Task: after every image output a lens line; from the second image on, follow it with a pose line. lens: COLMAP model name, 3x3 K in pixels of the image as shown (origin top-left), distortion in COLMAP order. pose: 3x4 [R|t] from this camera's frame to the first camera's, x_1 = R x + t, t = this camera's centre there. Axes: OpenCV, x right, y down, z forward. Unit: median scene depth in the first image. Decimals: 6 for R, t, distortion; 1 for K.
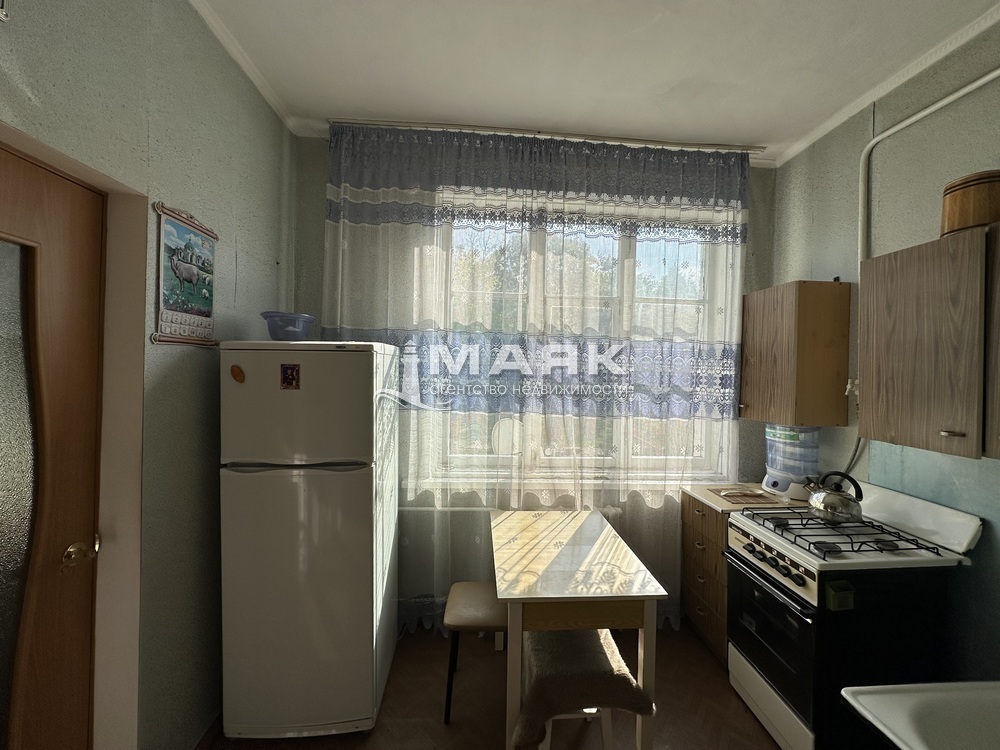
lens RADIAL K [[399.5, 0, 506.1], [0, 399.5, 372.9], [0, 0, 1]] dist [-0.000655, 0.000337]
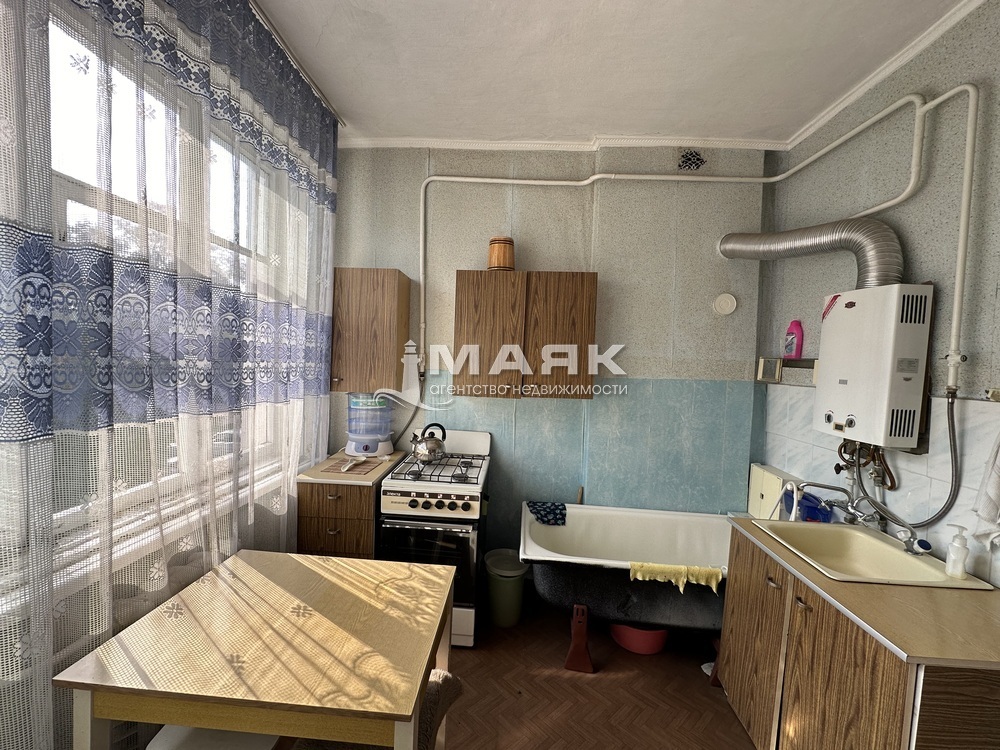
lens RADIAL K [[399.5, 0, 500.4], [0, 399.5, 371.2], [0, 0, 1]] dist [-0.000655, 0.000337]
pose [[0.114777, -0.047484, 0.992256, -0.505399], [-0.030796, 0.998207, 0.051331, -0.002795], [-0.992914, -0.036449, 0.113109, 0.688351]]
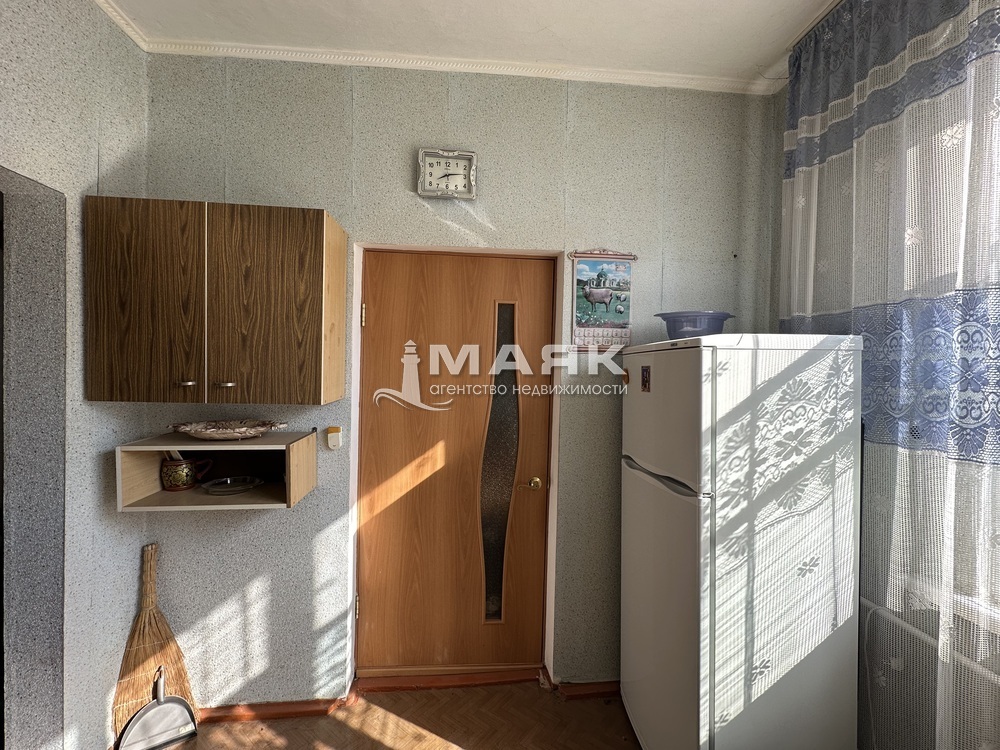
lens RADIAL K [[399.5, 0, 503.5], [0, 399.5, 374.5], [0, 0, 1]] dist [-0.000655, 0.000337]
pose [[0.032874, -0.003313, -0.999454, 0.432902], [-0.016009, 0.999864, -0.003841, 0.008467], [0.999331, 0.016127, 0.032816, 0.617900]]
